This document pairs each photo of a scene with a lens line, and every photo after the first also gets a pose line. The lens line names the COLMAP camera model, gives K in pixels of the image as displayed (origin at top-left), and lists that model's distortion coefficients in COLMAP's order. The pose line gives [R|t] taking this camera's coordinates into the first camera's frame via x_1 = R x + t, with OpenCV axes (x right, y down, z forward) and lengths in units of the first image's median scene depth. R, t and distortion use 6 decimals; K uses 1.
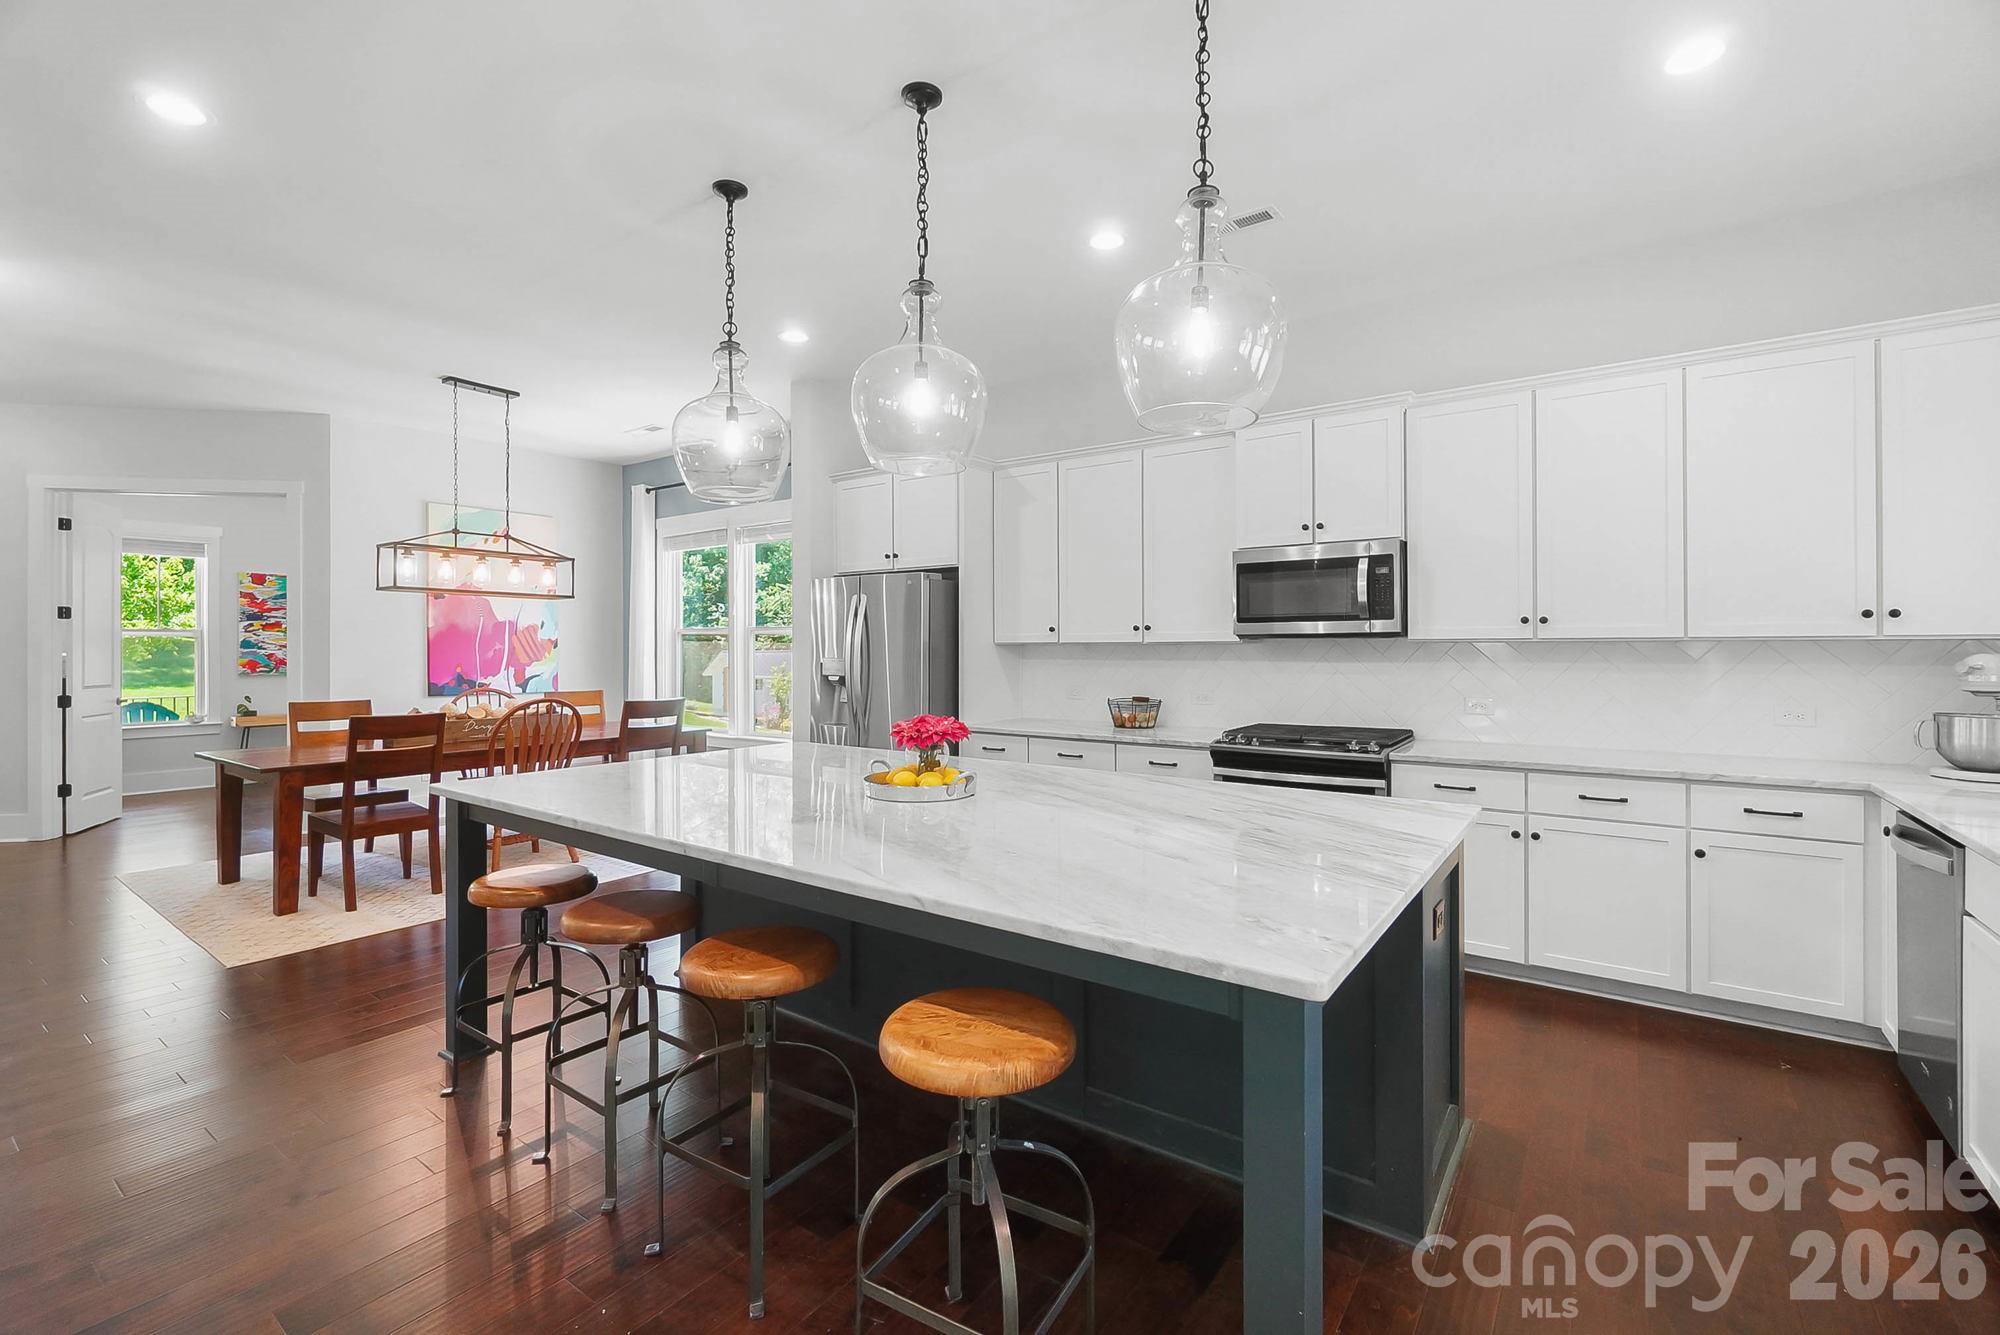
lens RADIAL K [[873.1, 0, 996.2], [0, 873.1, 640.8], [0, 0, 1]] dist [-0.001598, -0.000556]
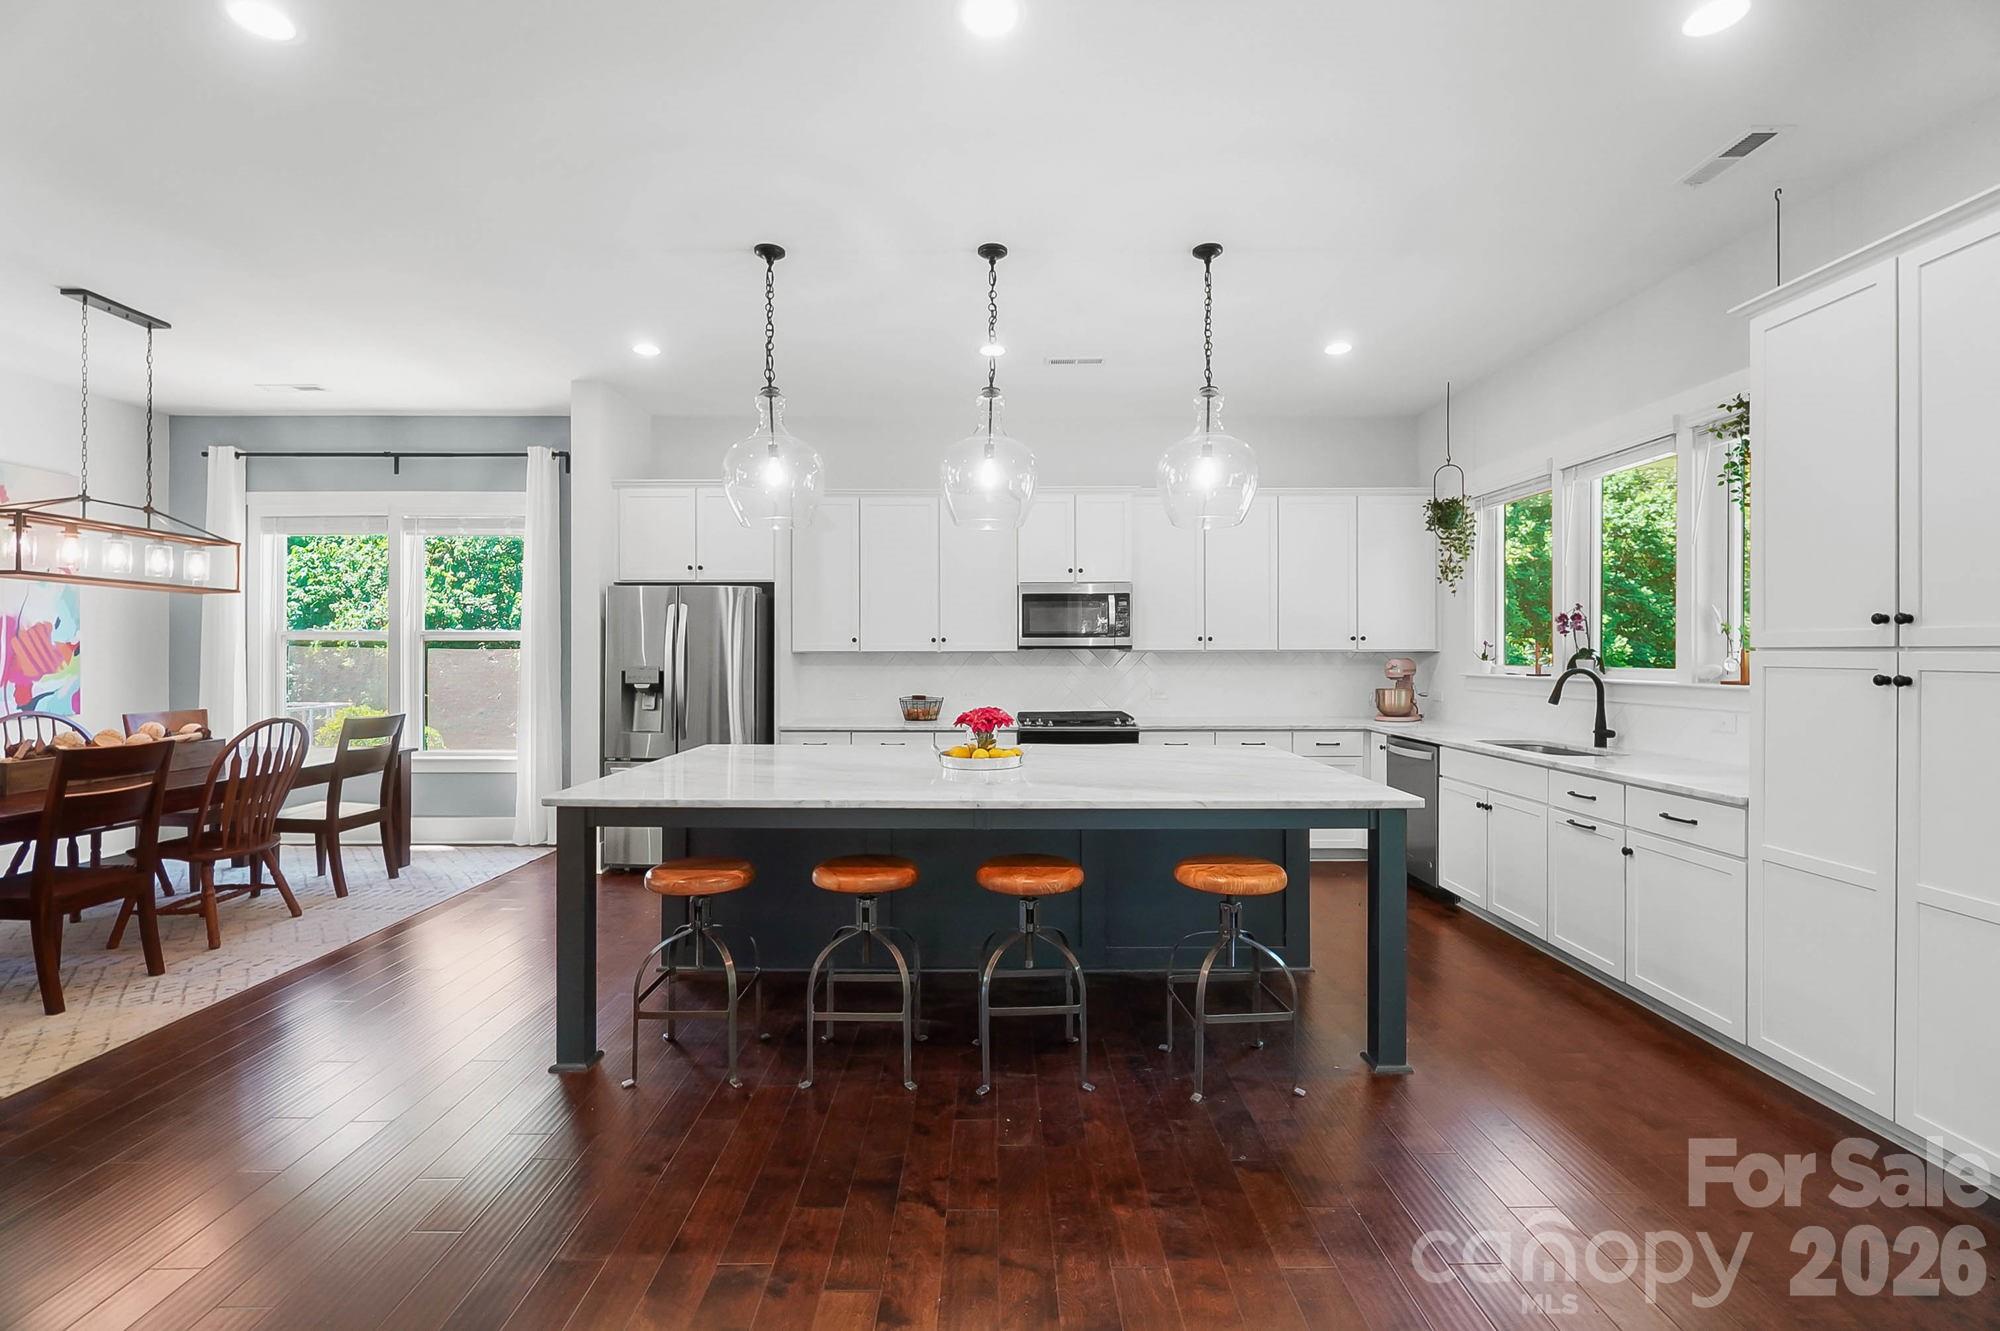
lens RADIAL K [[853.7, 0, 1001.8], [0, 853.7, 643.0], [0, 0, 1]] dist [-0.002111, -0.000467]
pose [[0.810733, 0.008014, 0.585361, -0.408290], [-0.005961, 0.999967, -0.005435, -0.003282], [-0.585386, 0.000917, 0.810754, -0.042519]]
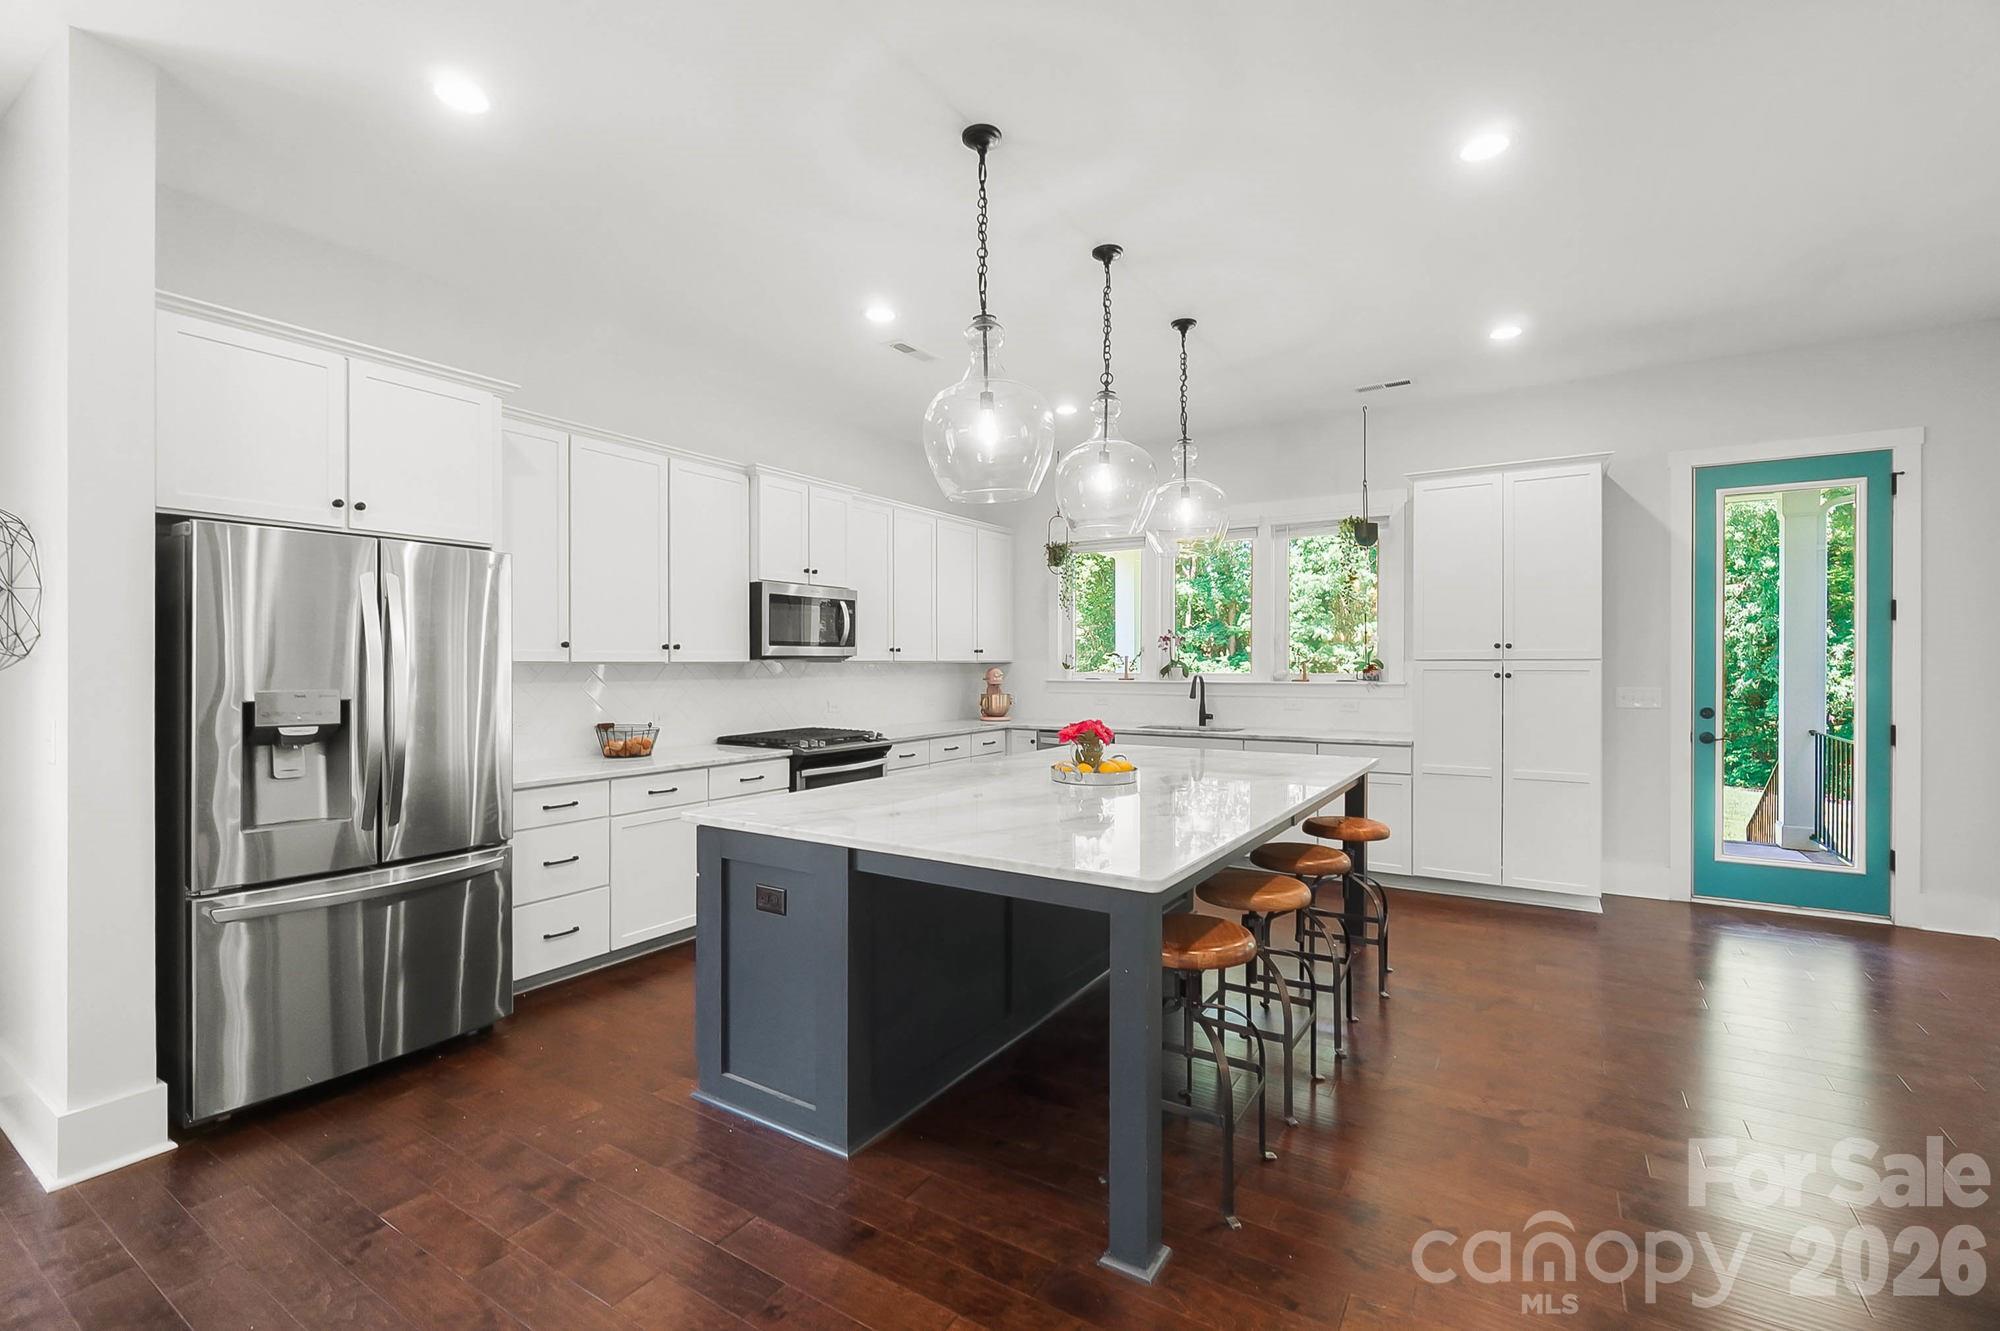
lens RADIAL K [[870.8, 0, 984.9], [0, 870.8, 657.8], [0, 0, 1]] dist [-0.001943, -0.000422]
pose [[-0.048792, 0.008543, 0.998772, -0.674513], [-0.005671, 0.999945, -0.008830, 0.002850], [-0.998793, -0.006095, -0.048741, 0.602882]]
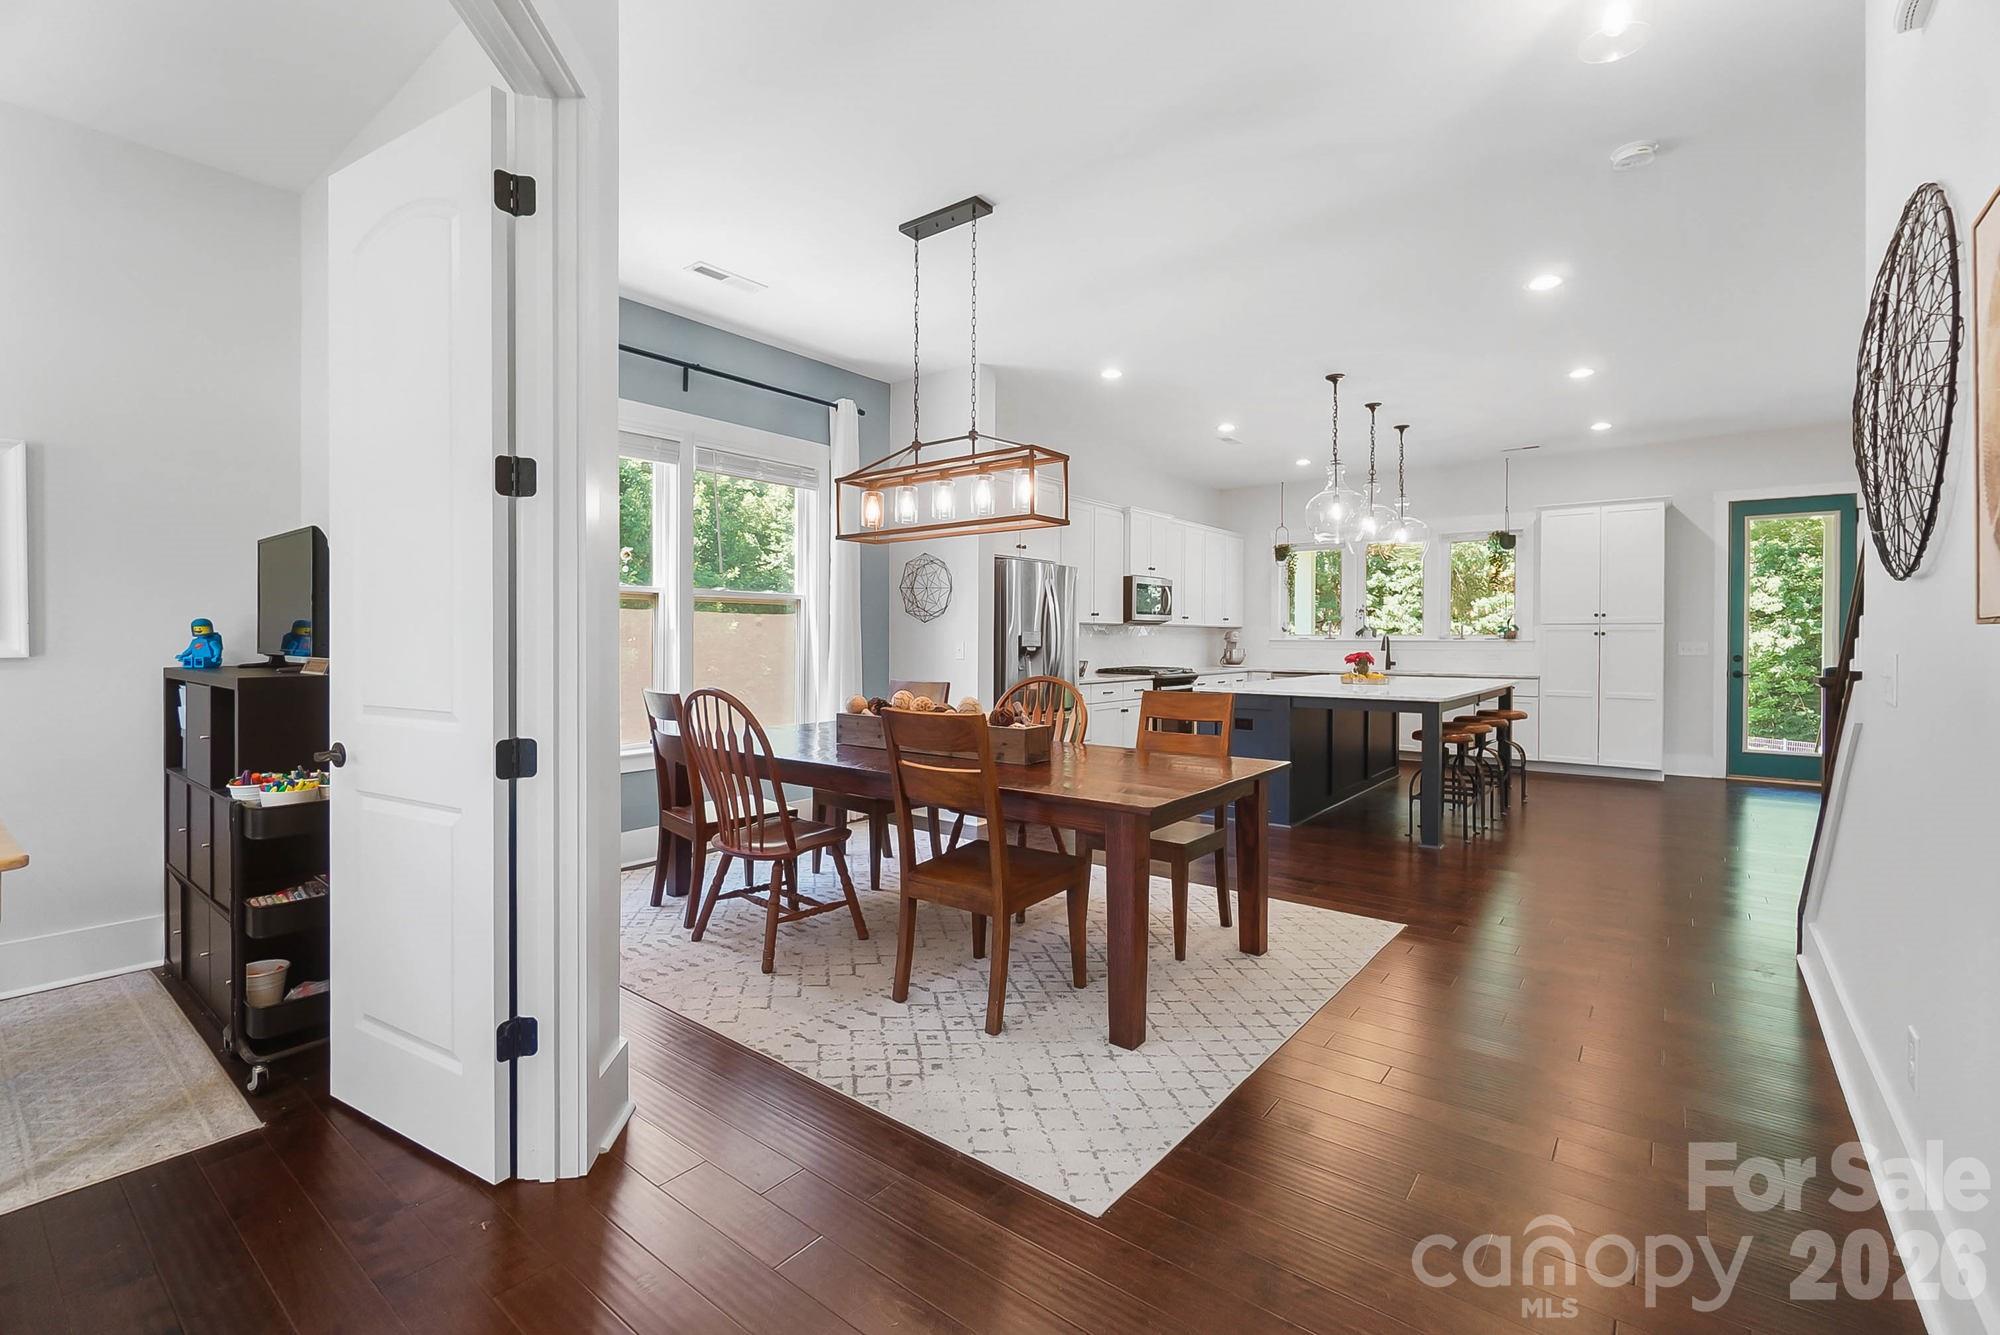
lens RADIAL K [[862.8, 0, 996.9], [0, 862.8, 638.1], [0, 0, 1]] dist [0.001036, -0.000515]
pose [[0.046766, 0.001221, 0.998905, -1.264730], [-0.009967, 0.999950, -0.000756, 0.028377], [-0.998856, -0.009920, 0.046776, 0.946682]]
